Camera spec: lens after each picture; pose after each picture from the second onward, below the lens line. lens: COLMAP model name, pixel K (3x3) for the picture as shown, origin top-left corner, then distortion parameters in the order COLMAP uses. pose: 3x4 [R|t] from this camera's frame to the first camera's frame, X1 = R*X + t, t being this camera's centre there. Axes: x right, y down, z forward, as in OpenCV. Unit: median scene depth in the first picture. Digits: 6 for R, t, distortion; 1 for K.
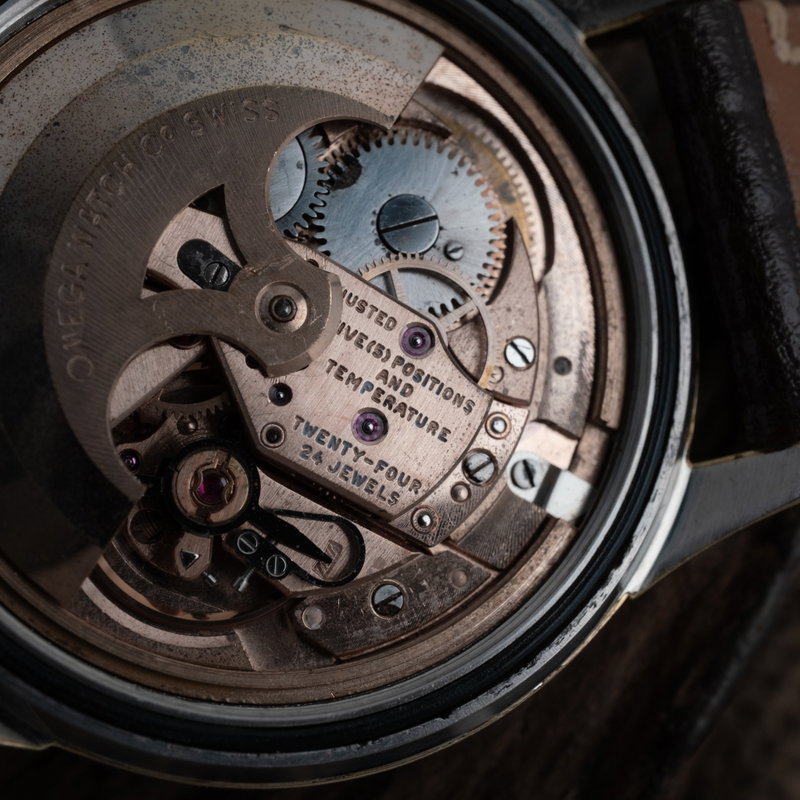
lens RADIAL K [[1543.3, 0, 397.6], [0, 1543.3, 398.8], [0, 0, 1]] dist [0.047067, 0.000000]
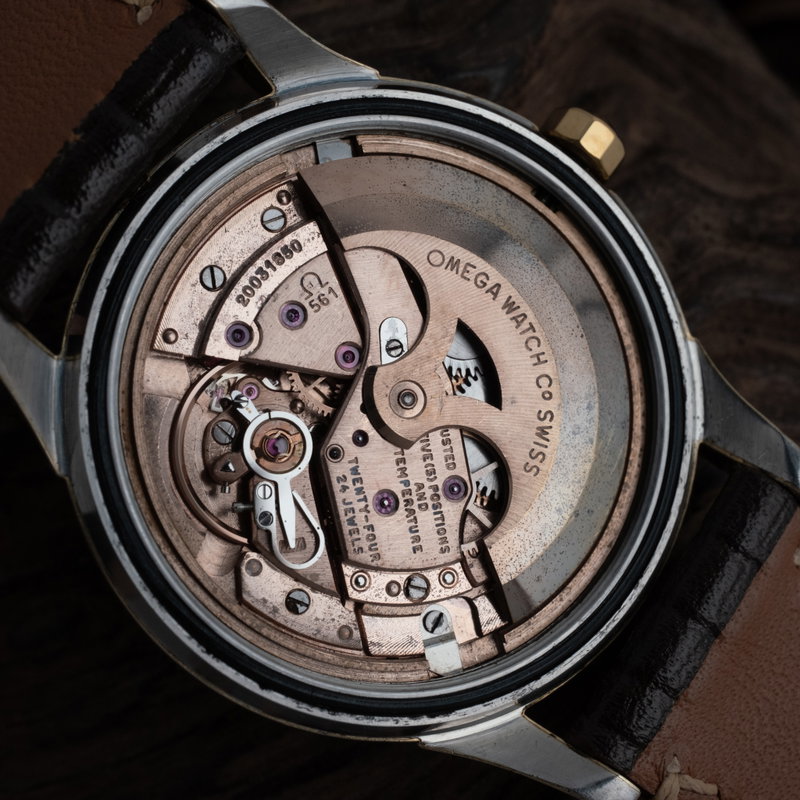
lens RADIAL K [[1543.3, 0, 399.1], [0, 1543.3, 398.5], [0, 0, 1]] dist [0.047067, 0.000000]
pose [[0.667664, 0.733594, -0.126749, 0.094472], [-0.744152, 0.652720, -0.142104, 0.141749], [-0.021515, 0.189198, 0.981703, -0.355907]]
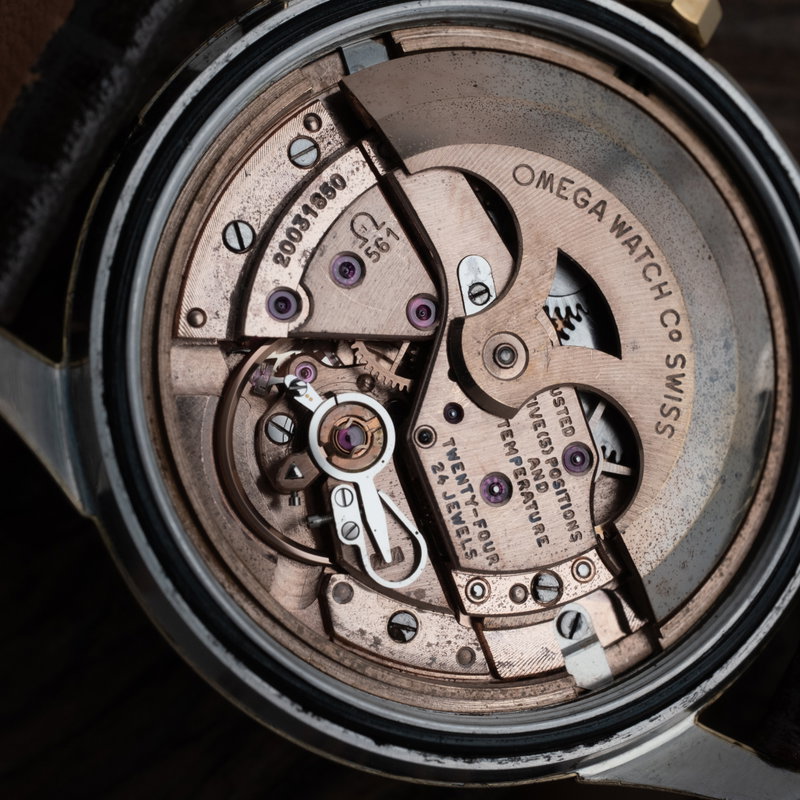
lens RADIAL K [[1543.3, 0, 403.9], [0, 1543.3, 400.0], [0, 0, 1]] dist [0.047067, 0.000000]
pose [[0.764454, 0.640214, -0.075739, -0.025311], [-0.644328, 0.754874, -0.122496, 0.143804], [-0.021251, 0.142443, 0.989575, -0.079698]]
